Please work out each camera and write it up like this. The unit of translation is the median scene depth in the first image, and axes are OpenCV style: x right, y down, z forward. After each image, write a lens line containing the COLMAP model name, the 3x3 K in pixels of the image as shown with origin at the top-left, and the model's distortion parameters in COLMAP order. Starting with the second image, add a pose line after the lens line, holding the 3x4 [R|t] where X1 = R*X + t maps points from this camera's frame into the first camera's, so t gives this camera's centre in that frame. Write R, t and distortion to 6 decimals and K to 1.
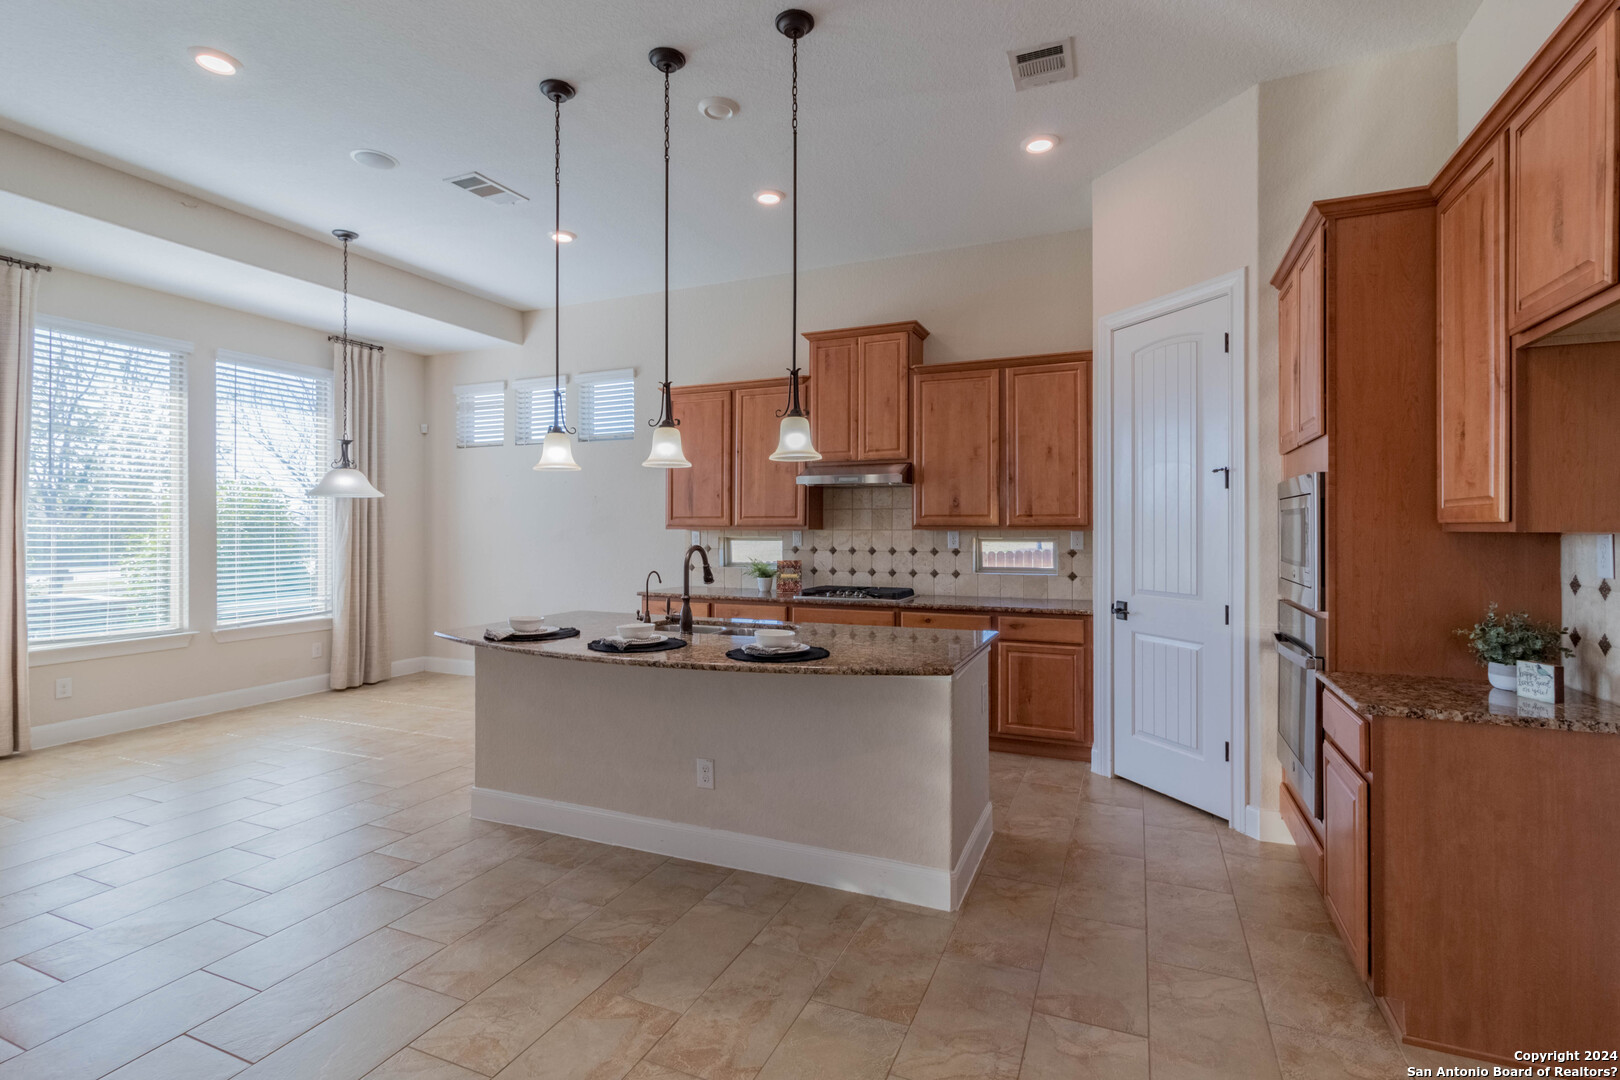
lens RADIAL K [[758.5, 0, 814.6], [0, 758.5, 524.2], [0, 0, 1]] dist [-0.001581, 0.000907]
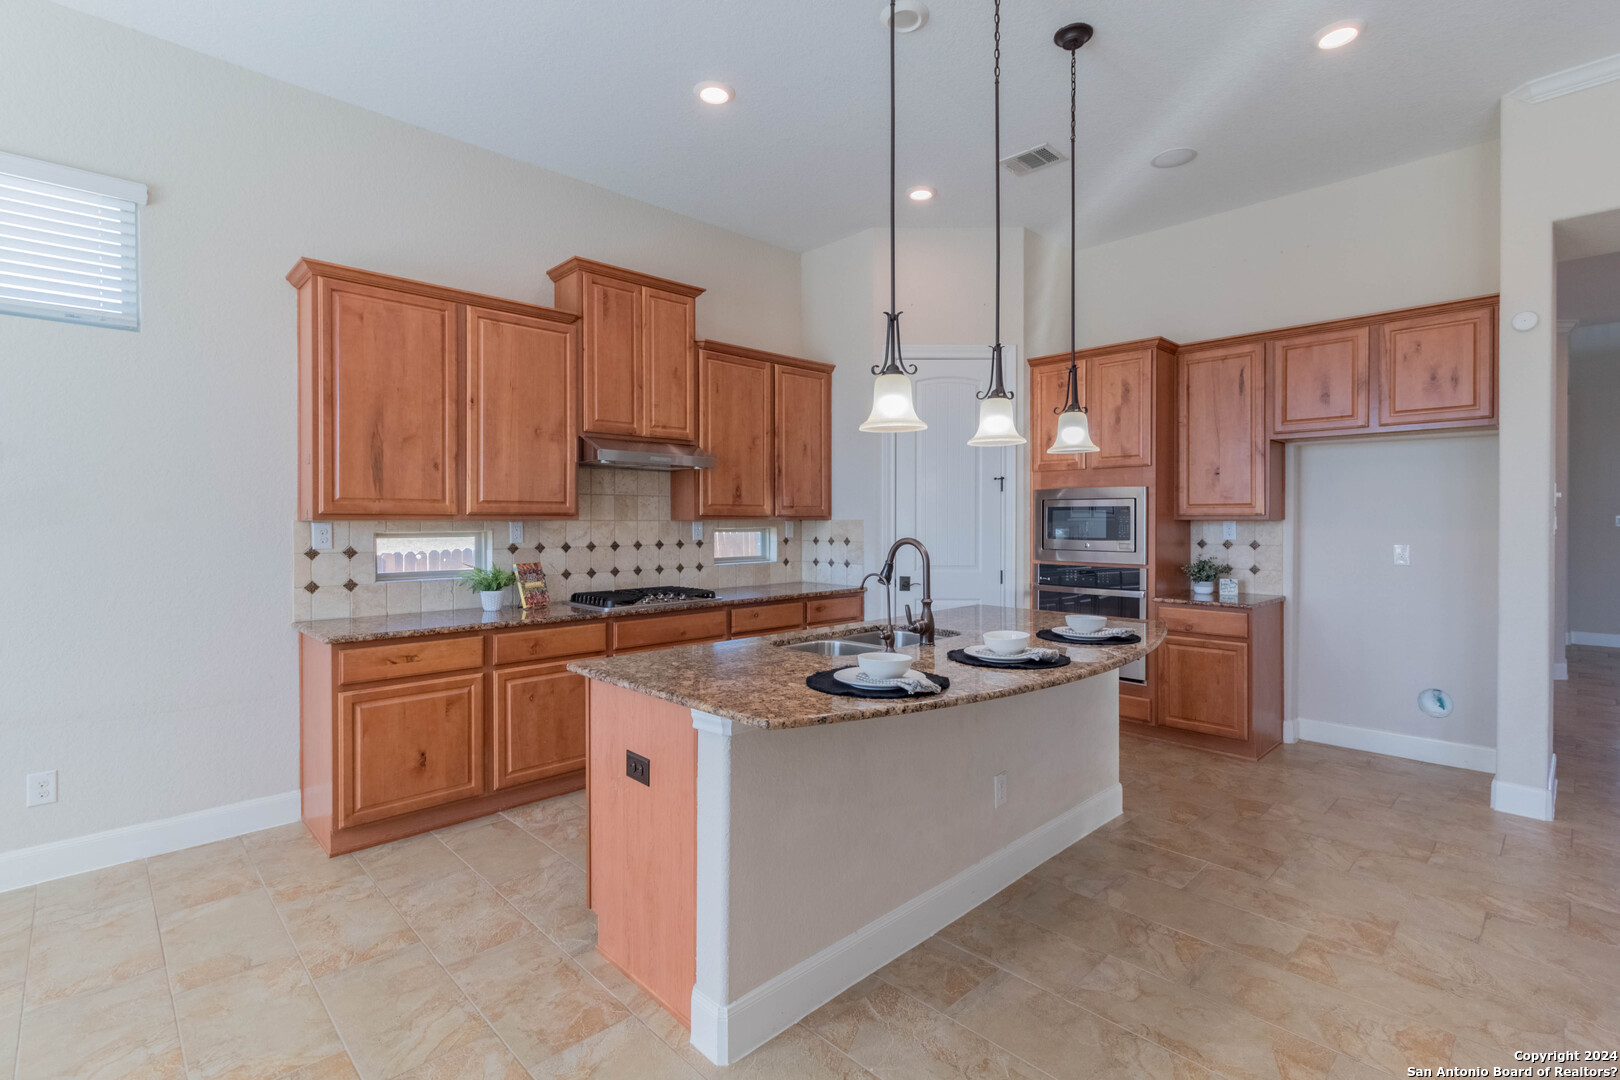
lens RADIAL K [[751.9, 0, 810.5], [0, 751.9, 525.8], [0, 0, 1]] dist [0.000262, 0.001050]
pose [[0.387271, -0.007382, 0.921936, -0.663983], [-0.004169, 0.999944, 0.009758, 0.005039], [-0.921957, -0.007623, 0.387218, 0.546314]]
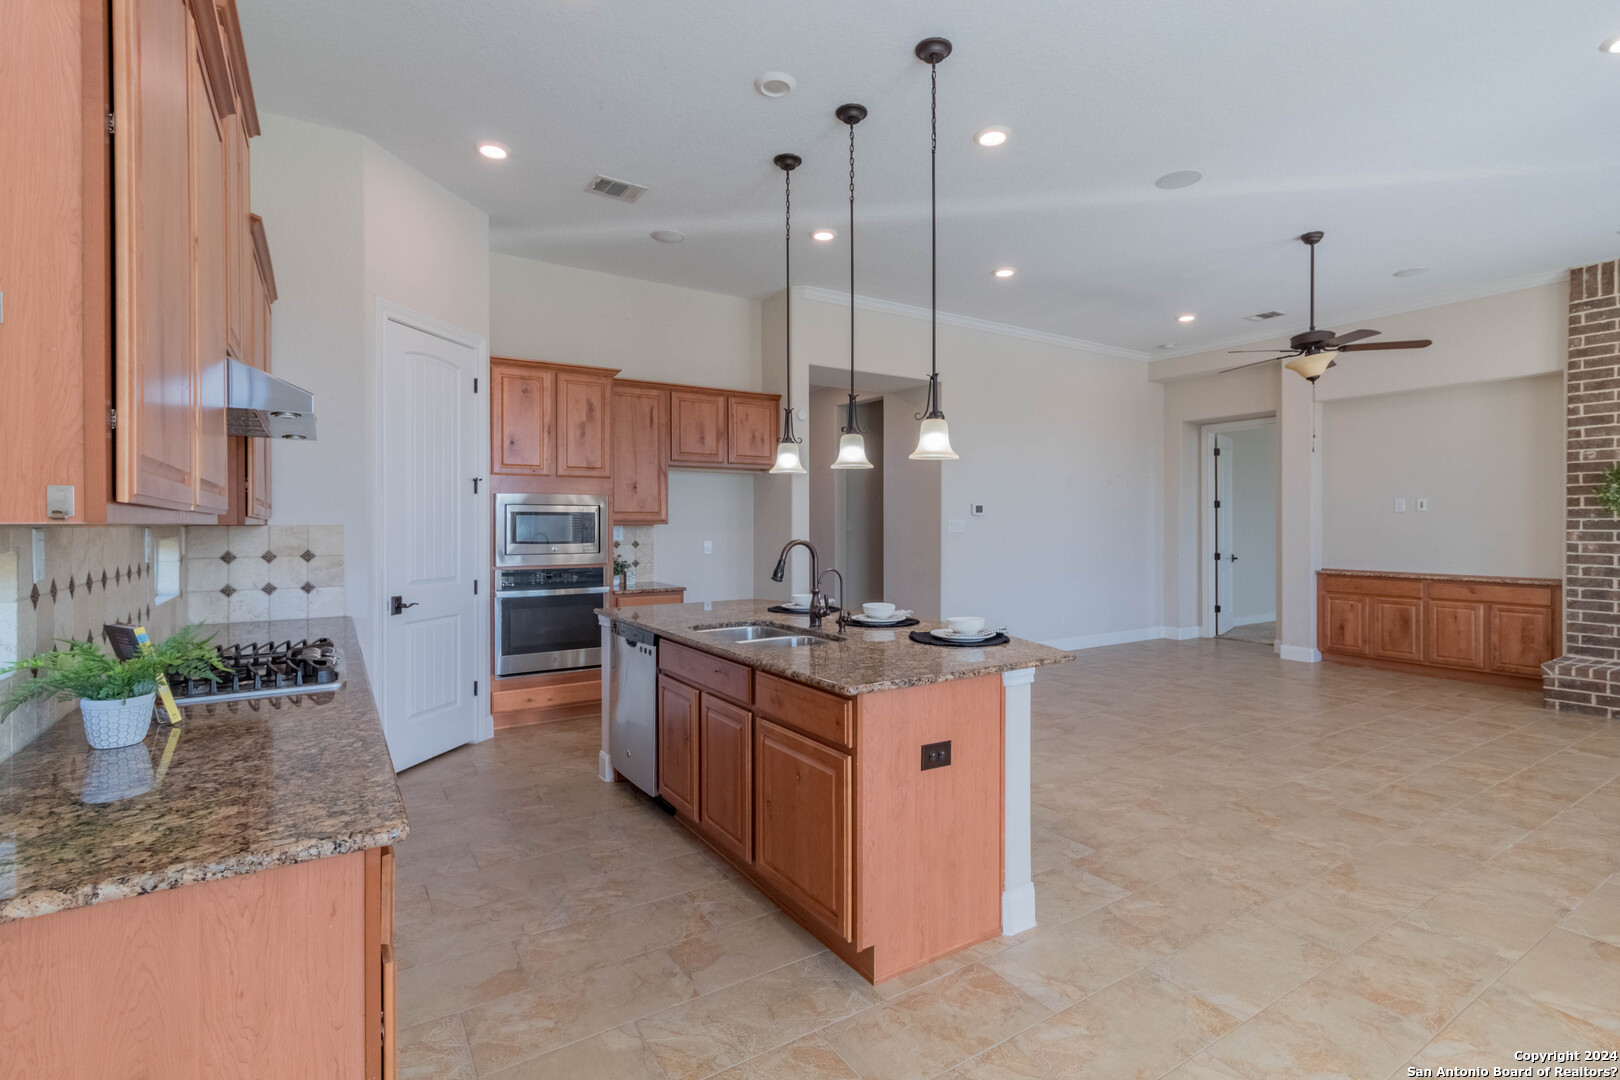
lens RADIAL K [[762.8, 0, 815.3], [0, 762.8, 525.0], [0, 0, 1]] dist [-0.000142, 0.000865]
pose [[-0.828881, 0.001520, 0.559423, -0.500841], [-0.000721, 0.999993, -0.003785, 0.009519], [-0.559424, -0.003541, -0.828874, 1.255017]]
